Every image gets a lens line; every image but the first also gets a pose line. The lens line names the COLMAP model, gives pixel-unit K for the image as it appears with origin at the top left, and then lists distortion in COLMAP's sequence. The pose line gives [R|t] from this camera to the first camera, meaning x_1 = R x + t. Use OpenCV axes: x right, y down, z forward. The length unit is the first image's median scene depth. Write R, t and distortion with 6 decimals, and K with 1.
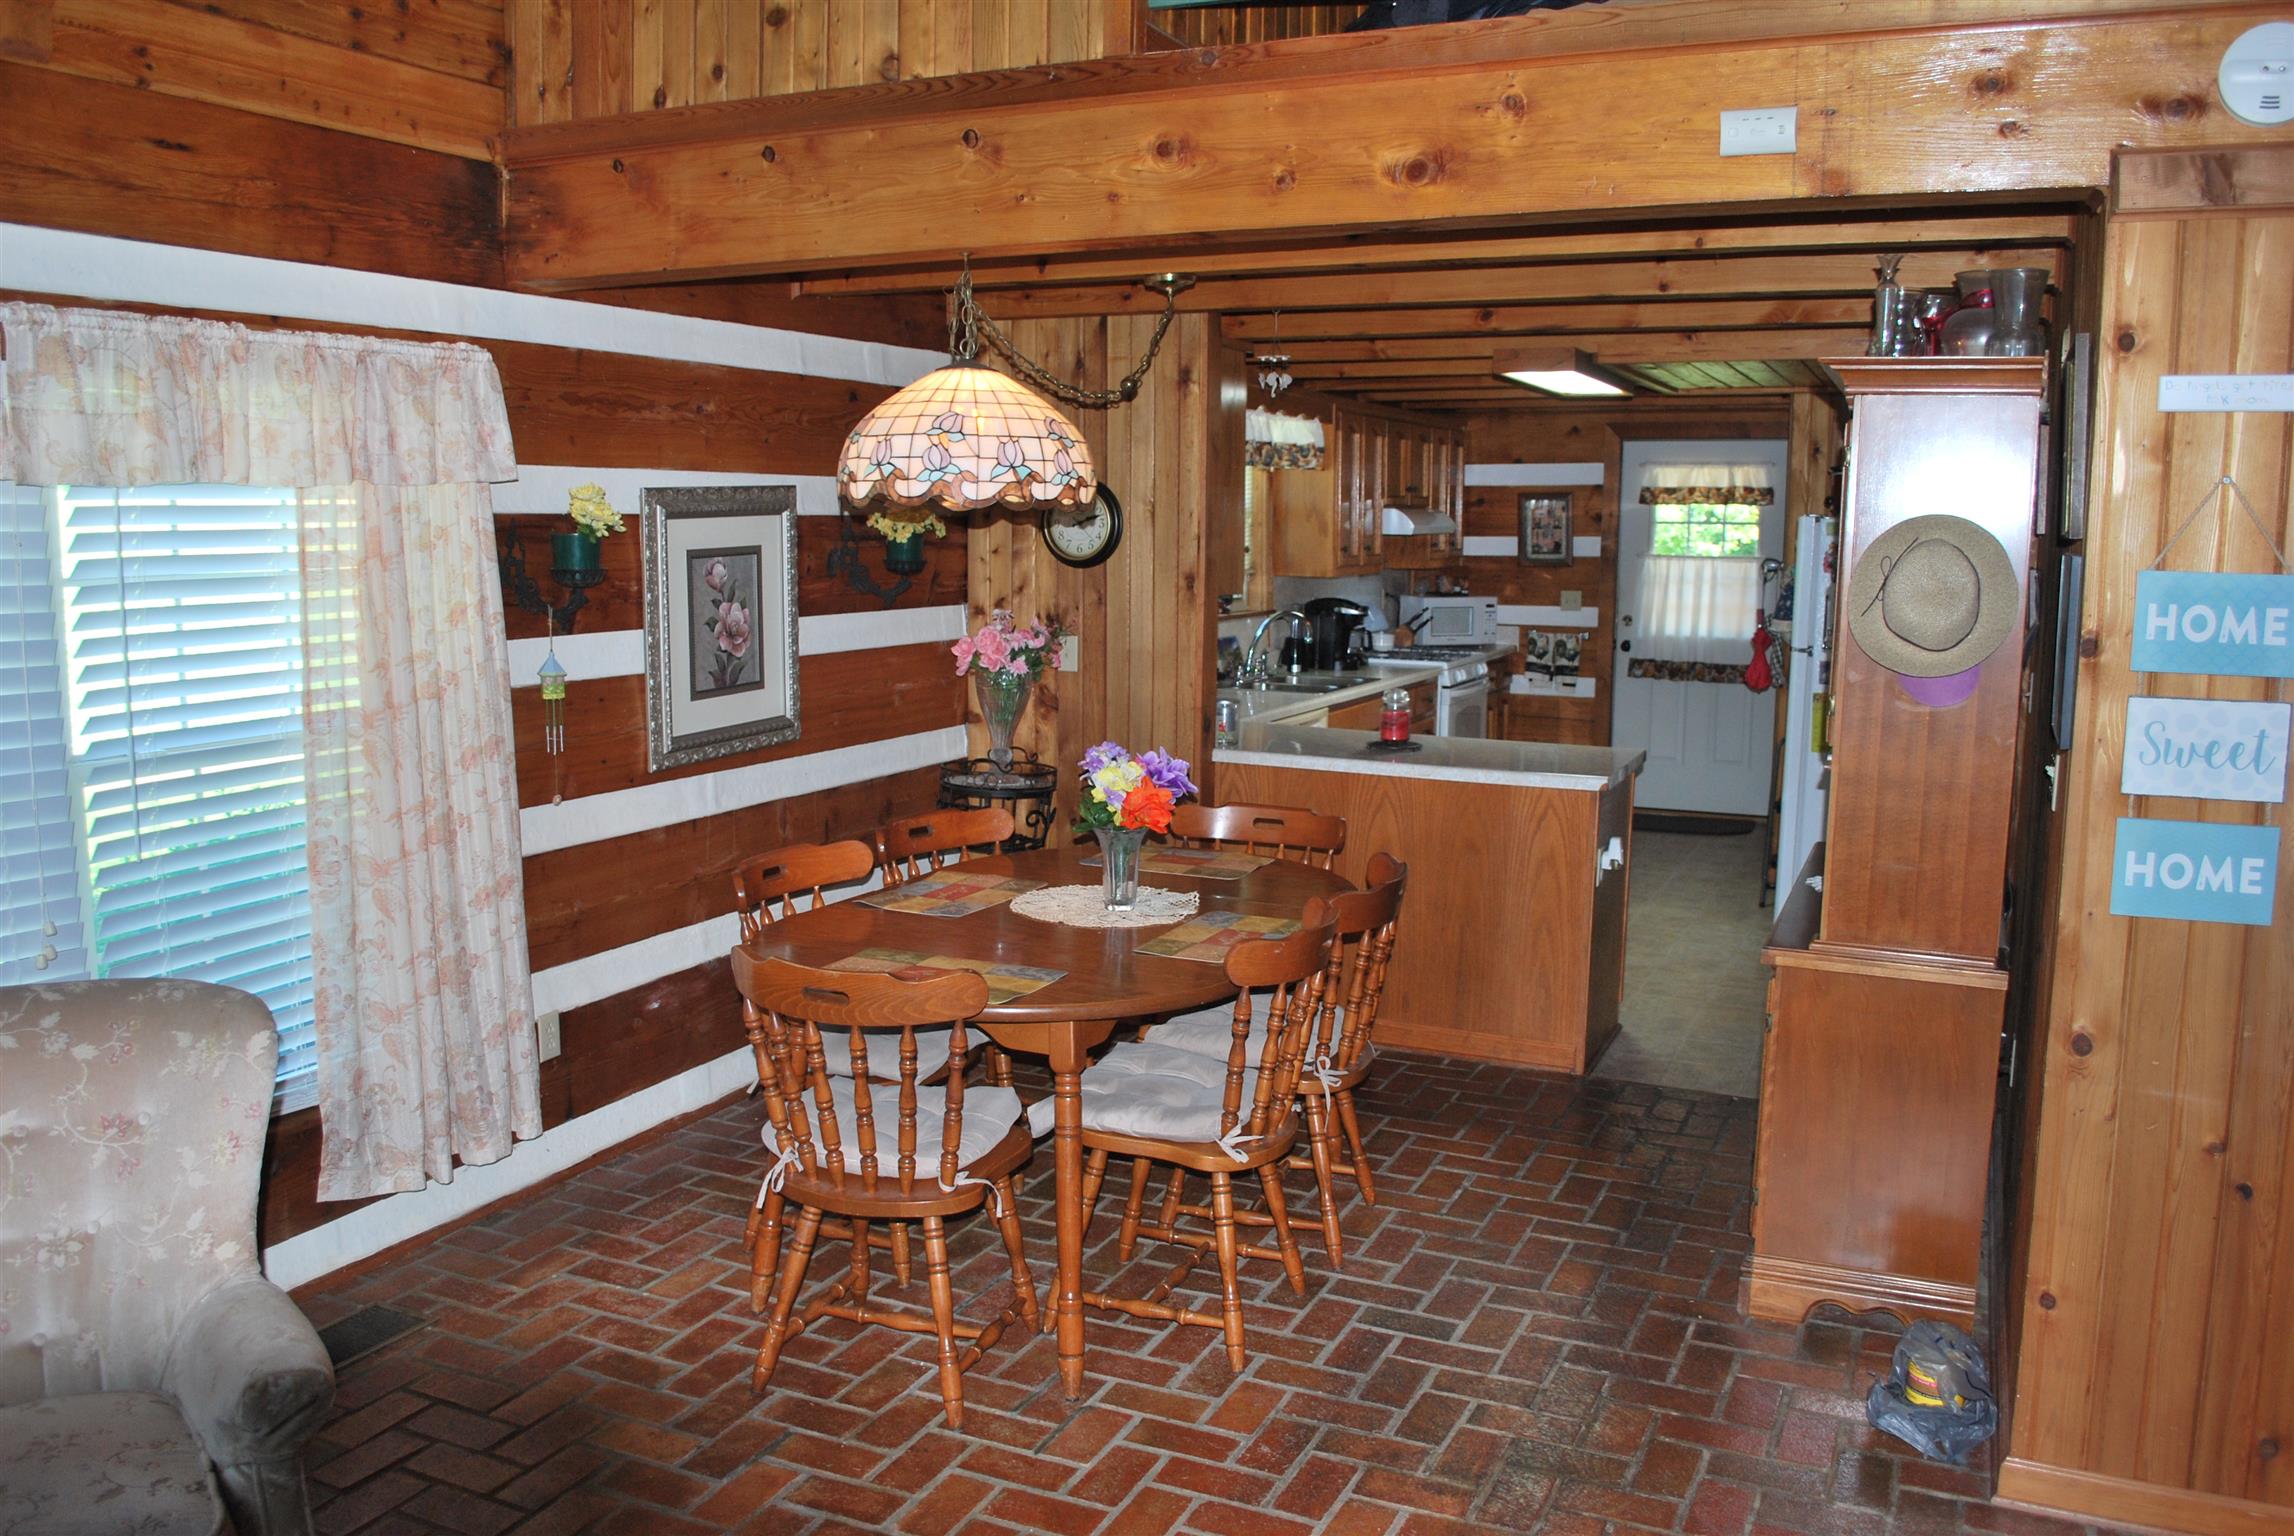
lens RADIAL K [[1832.3, 0, 1150.9], [0, 1832.3, 756.9], [0, 0, 1]] dist [-0.069623, 0.000914]
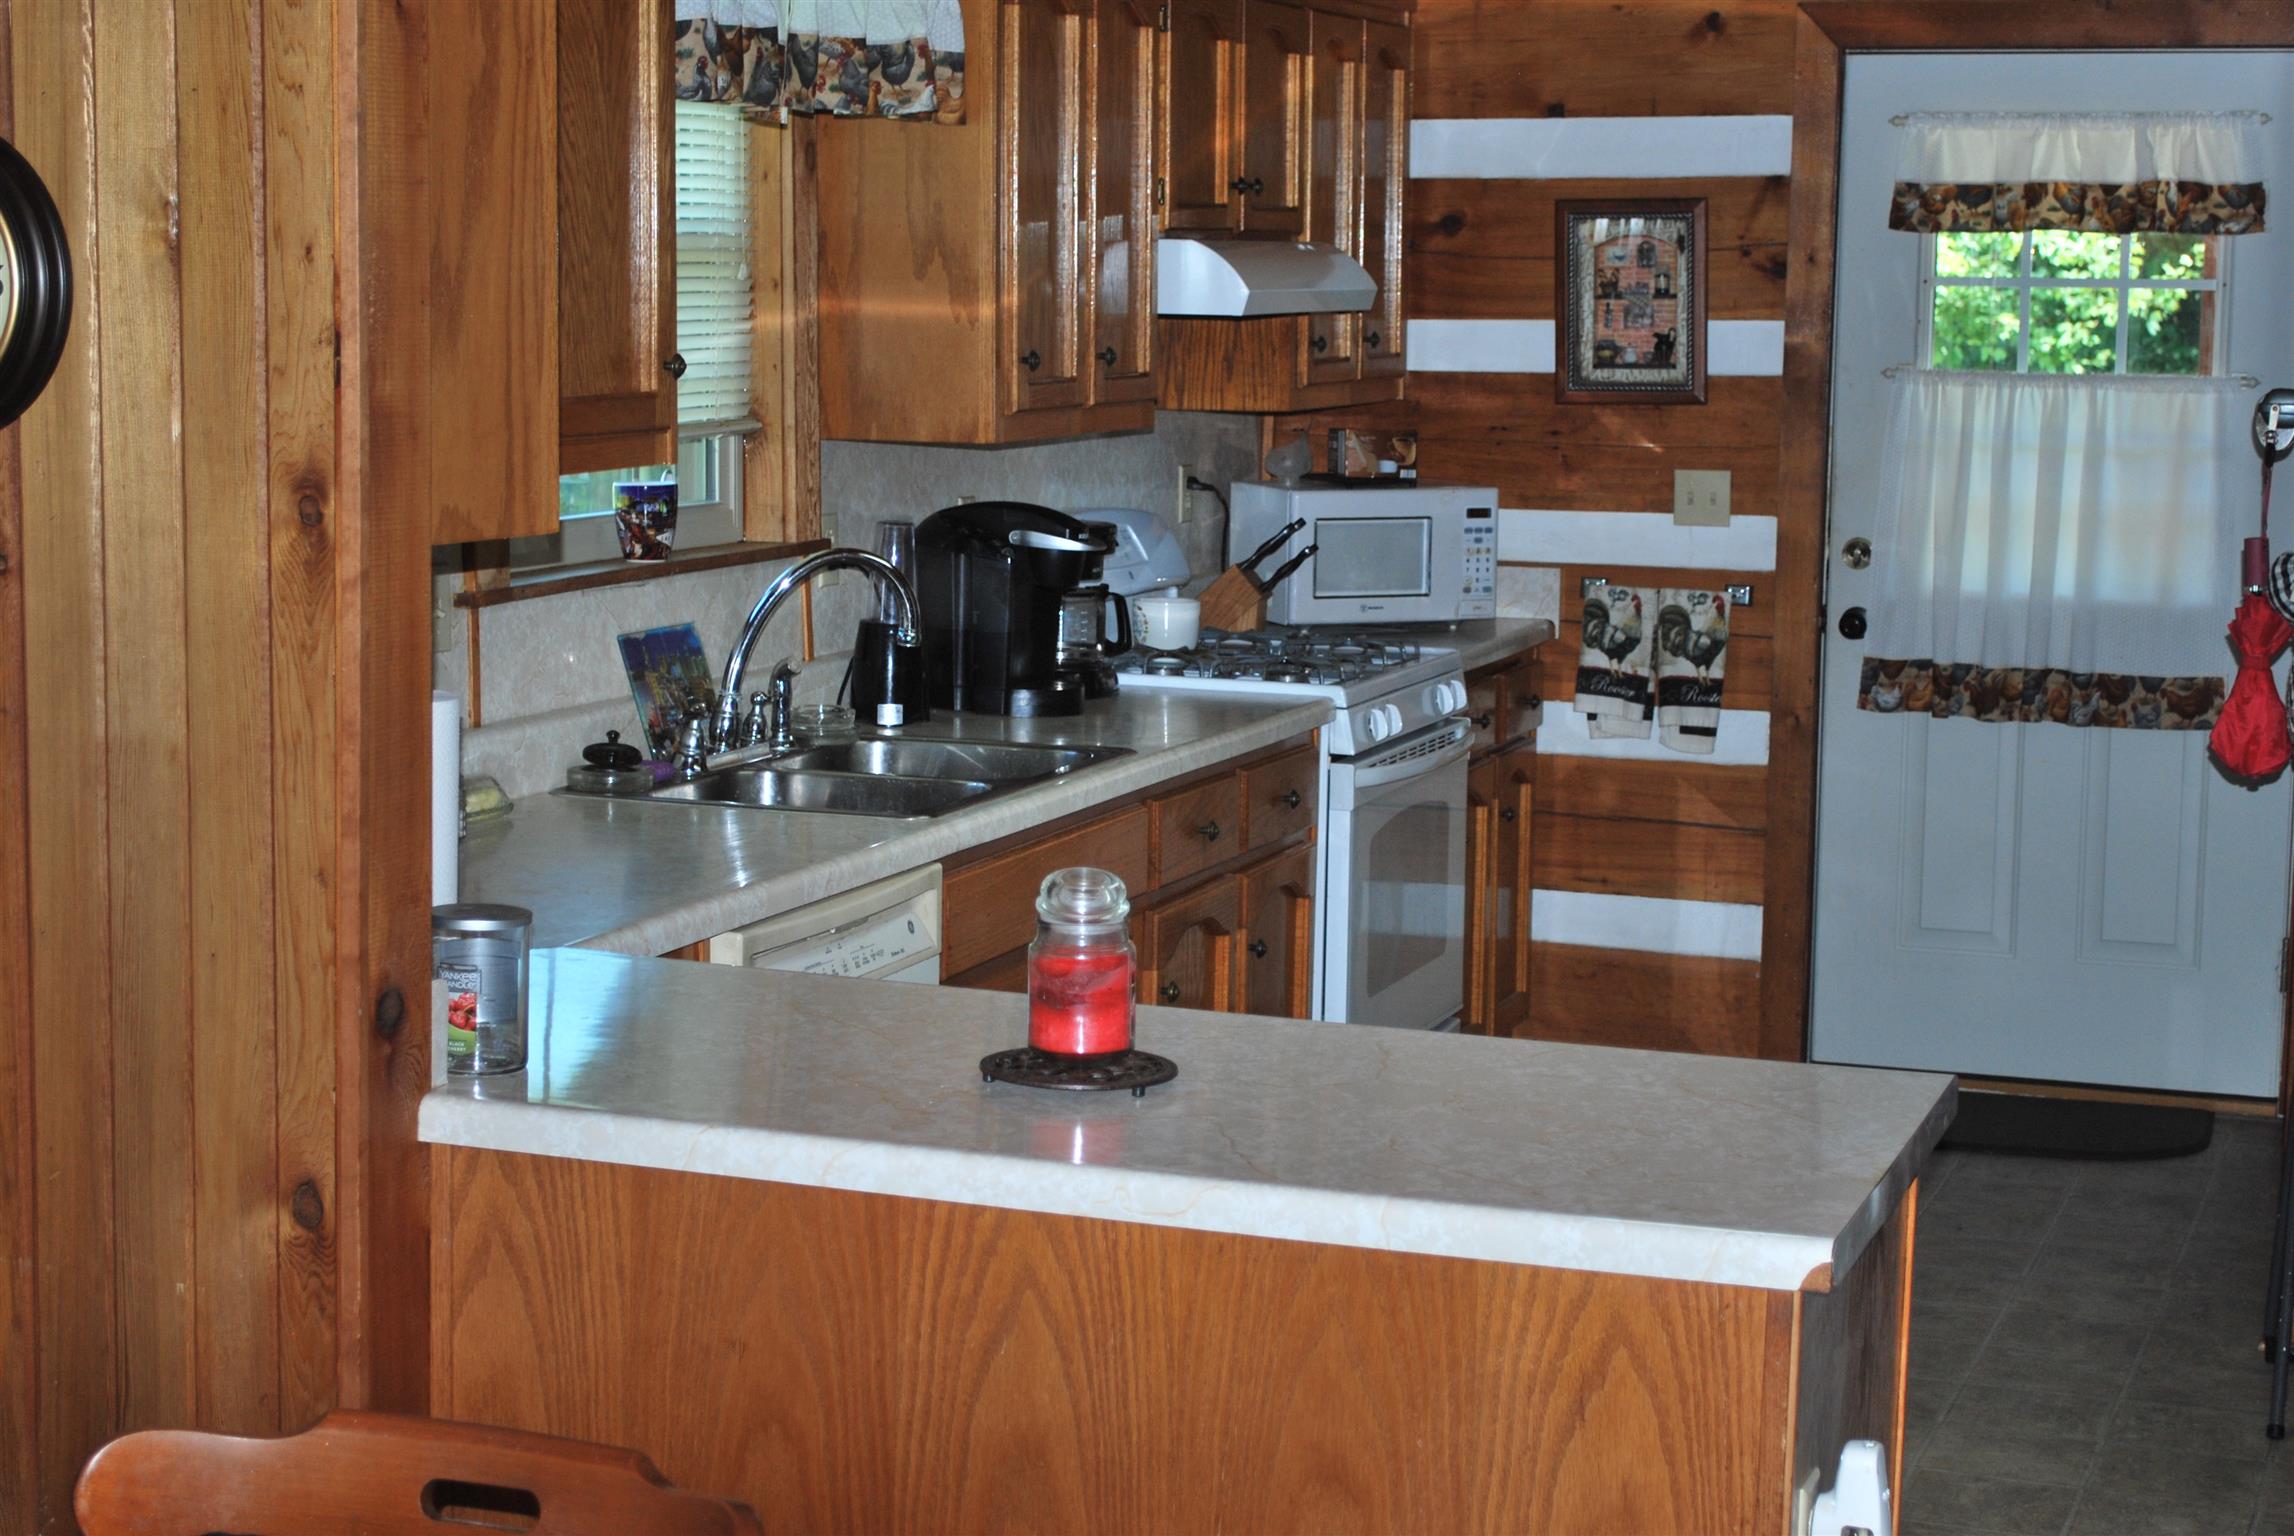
lens RADIAL K [[3992.1, 0, 1137.7], [0, 3992.1, 753.4], [0, 0, 1]] dist [0.021953, 0.000000]
pose [[0.996470, -0.003733, 0.083869, 0.053151], [0.004383, 0.999962, -0.007561, -0.029907], [-0.083838, 0.007902, 0.996448, 0.224802]]
